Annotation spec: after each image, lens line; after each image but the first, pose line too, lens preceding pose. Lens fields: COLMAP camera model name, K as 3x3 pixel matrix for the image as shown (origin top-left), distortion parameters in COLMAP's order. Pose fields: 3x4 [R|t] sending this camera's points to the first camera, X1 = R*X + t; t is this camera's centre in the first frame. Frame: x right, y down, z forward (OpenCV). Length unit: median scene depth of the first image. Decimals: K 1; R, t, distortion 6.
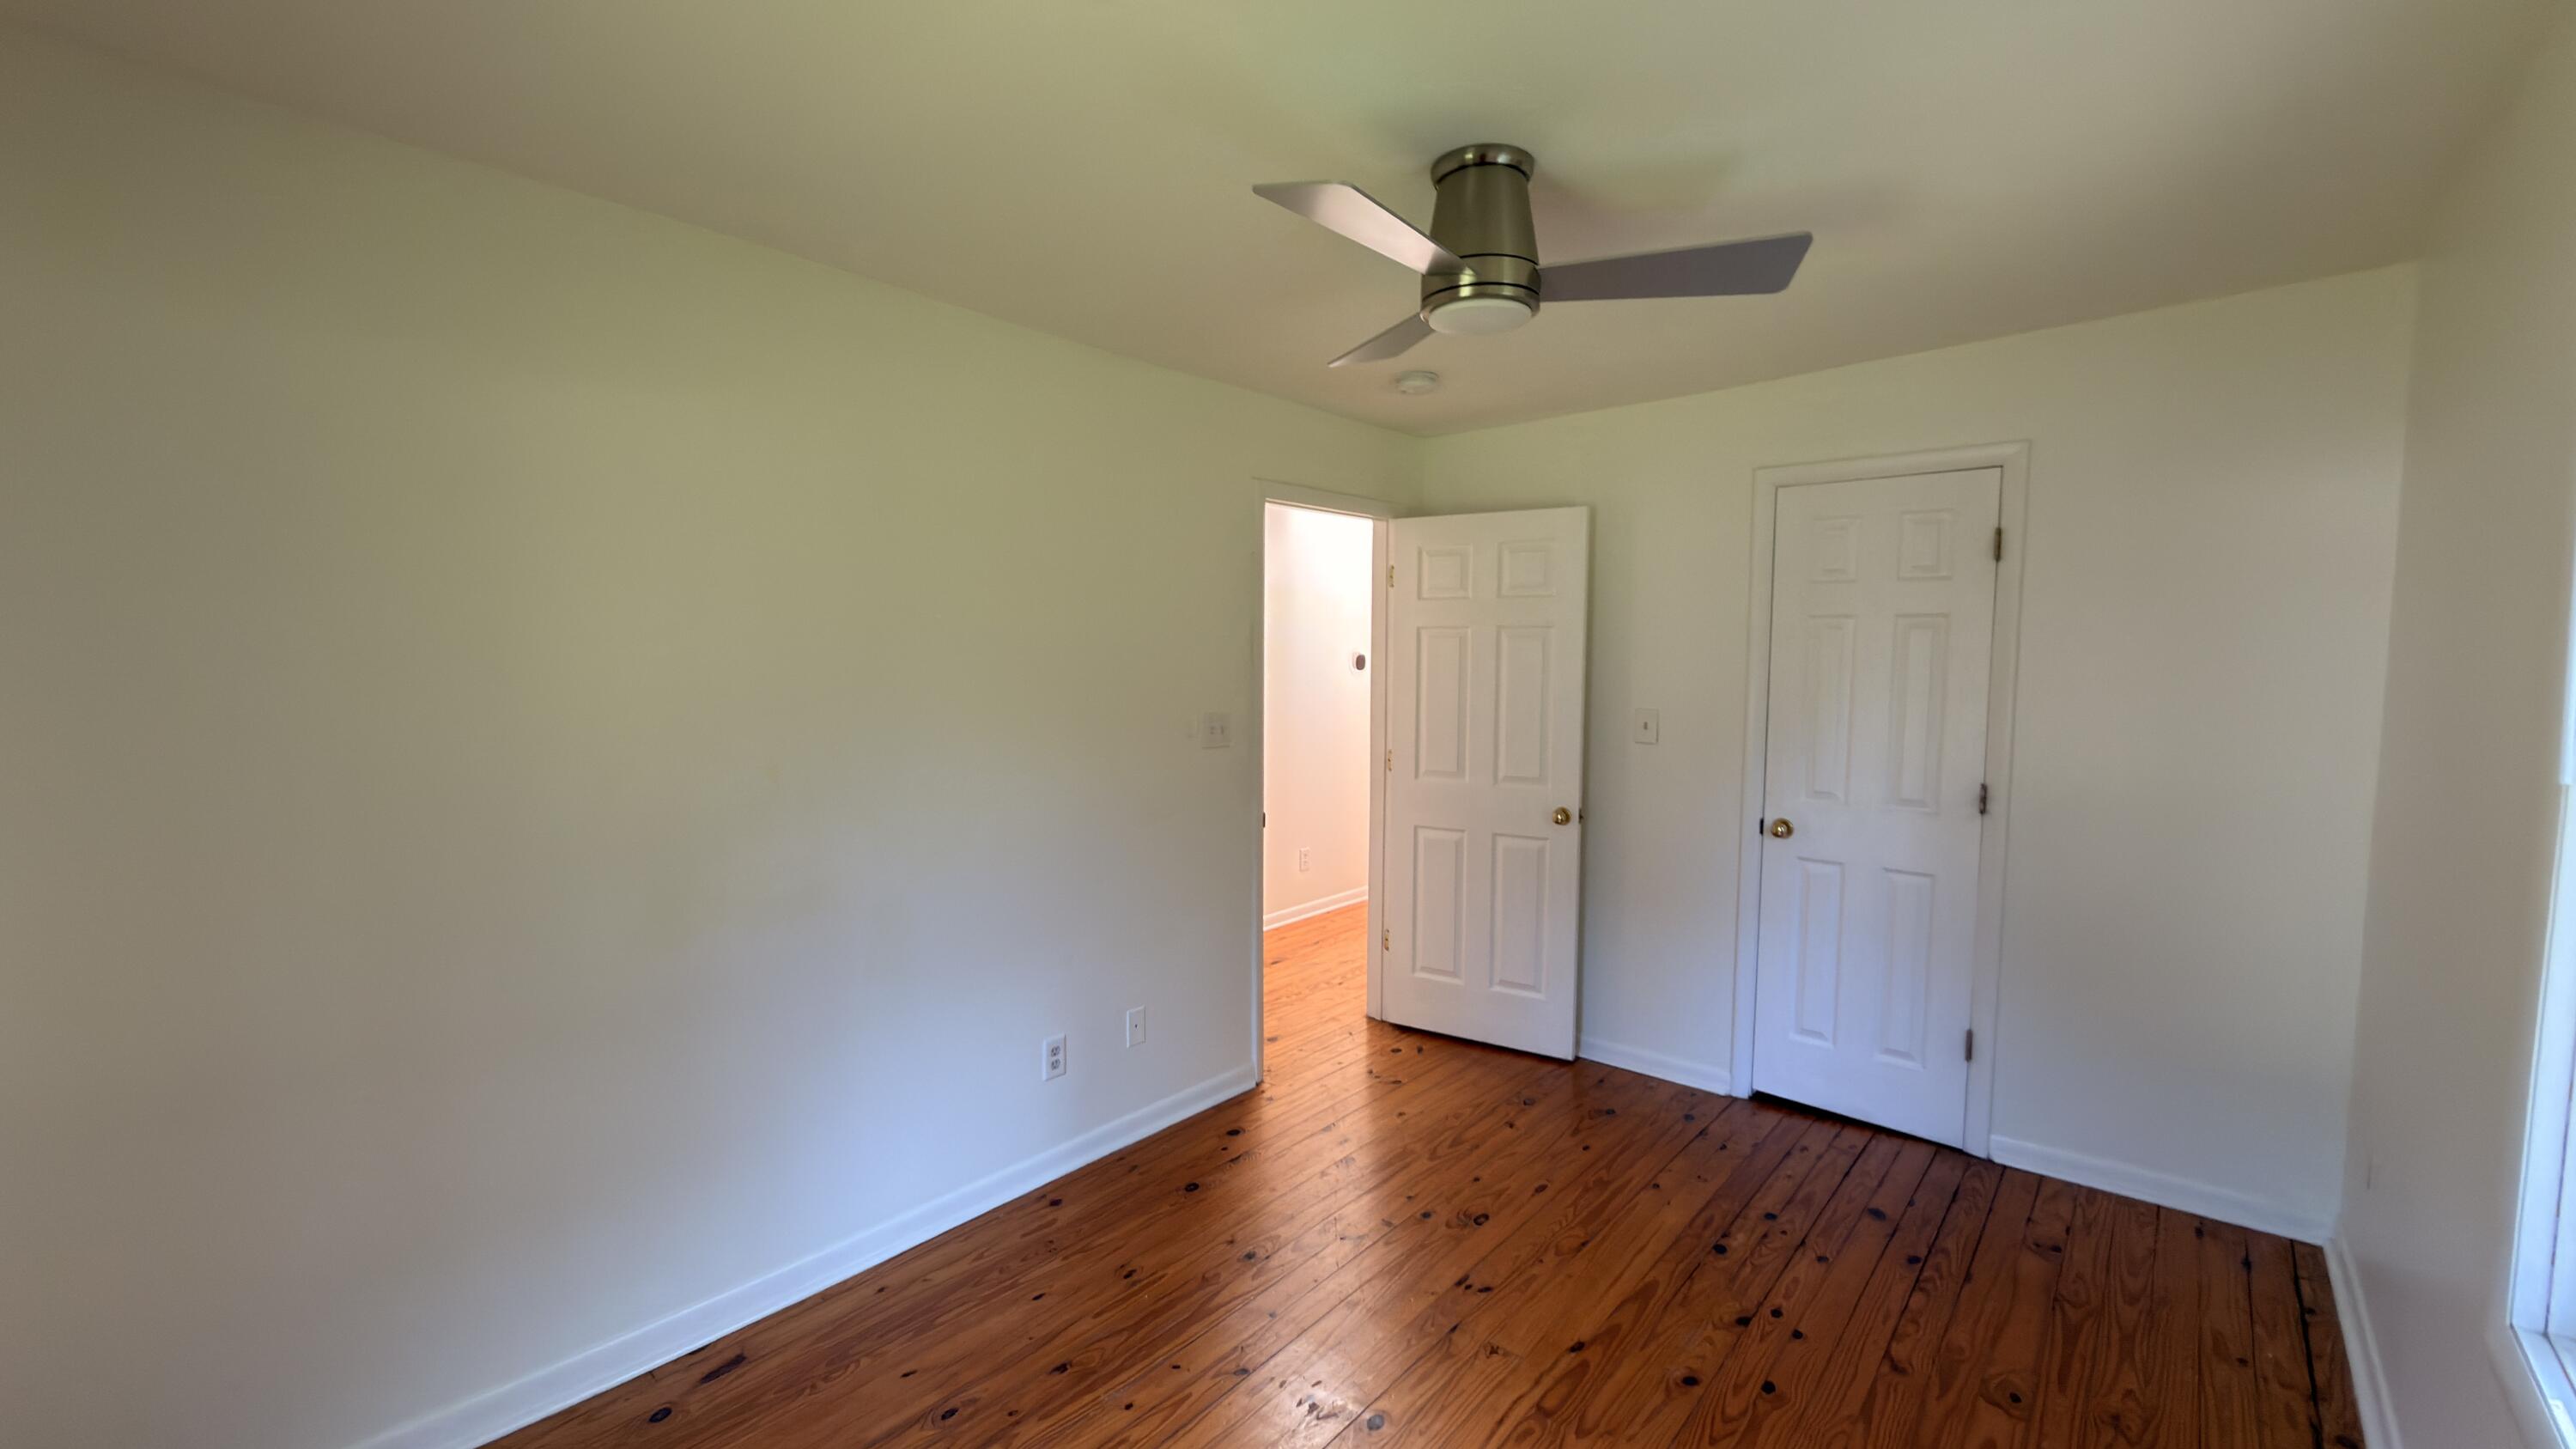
lens RADIAL K [[1042.3, 0, 1288.0], [0, 1042.3, 724.5], [0, 0, 1]] dist [-0.000074, 0.000136]
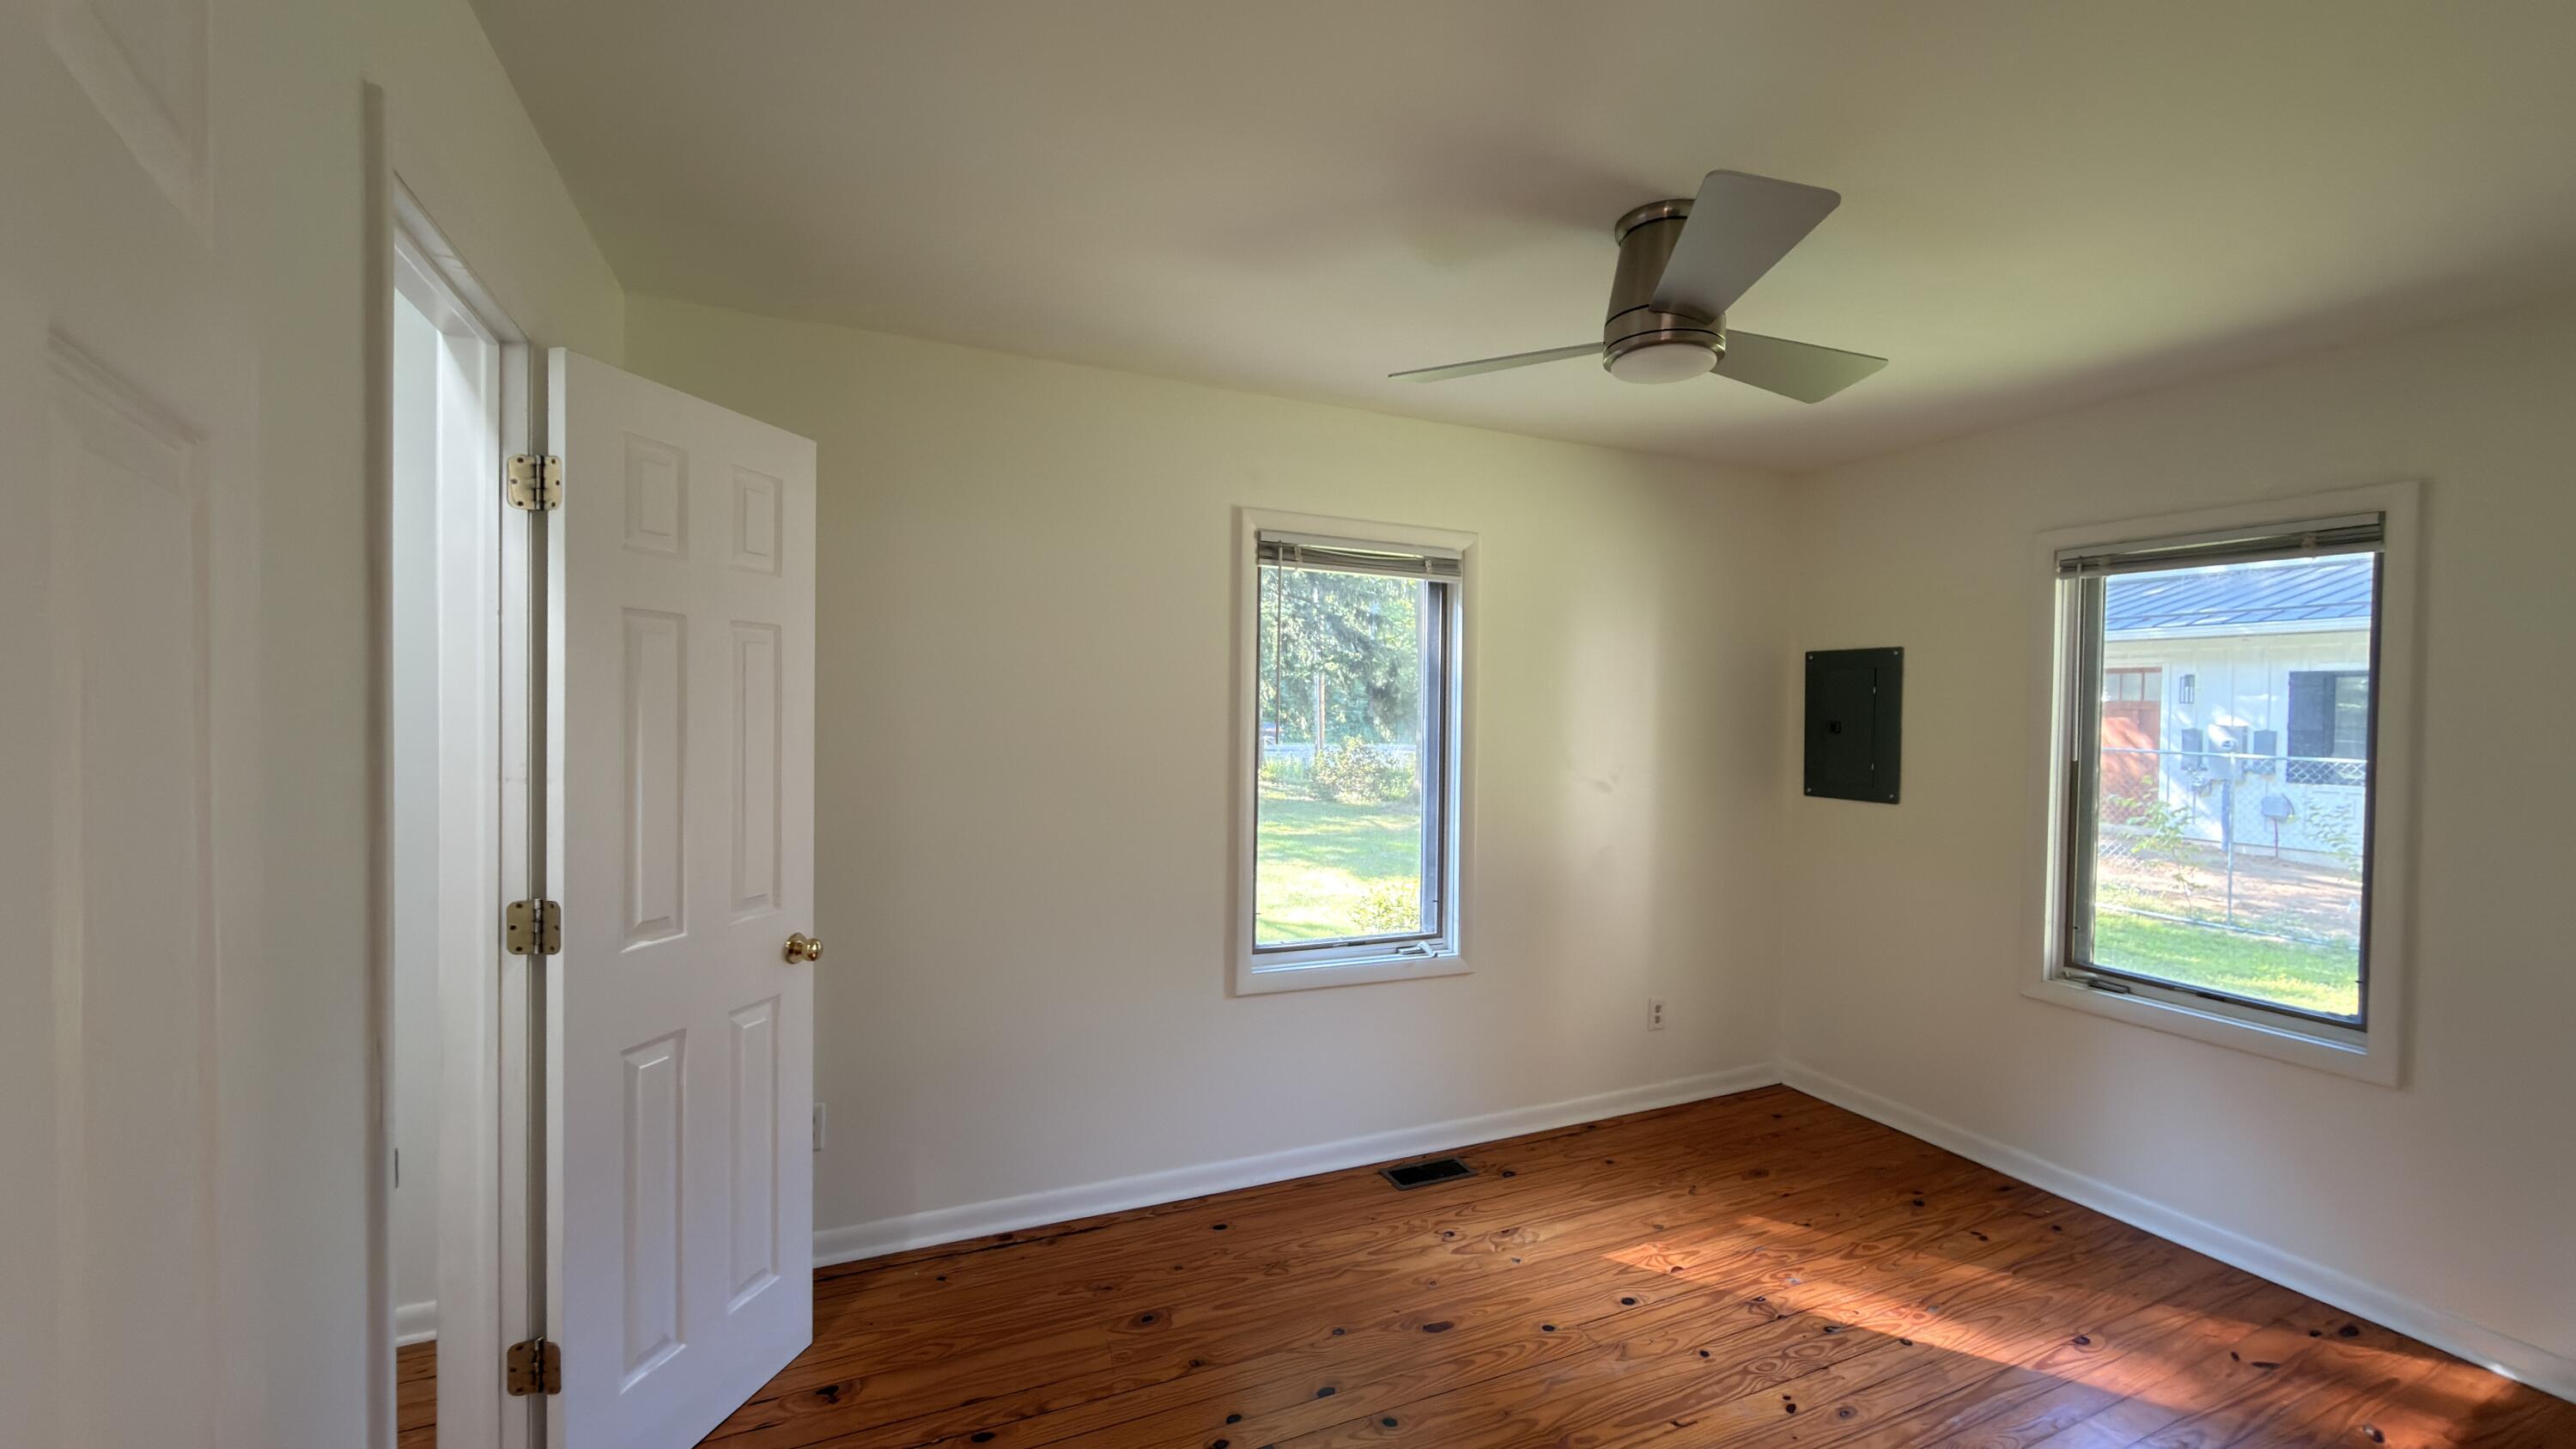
lens RADIAL K [[1042.3, 0, 1288.0], [0, 1042.3, 724.5], [0, 0, 1]] dist [-0.000074, 0.000136]
pose [[-0.910983, -0.026373, 0.411600, 0.081008], [0.014151, 0.995367, 0.095097, -0.122893], [-0.412201, 0.092456, -0.906390, 1.823102]]
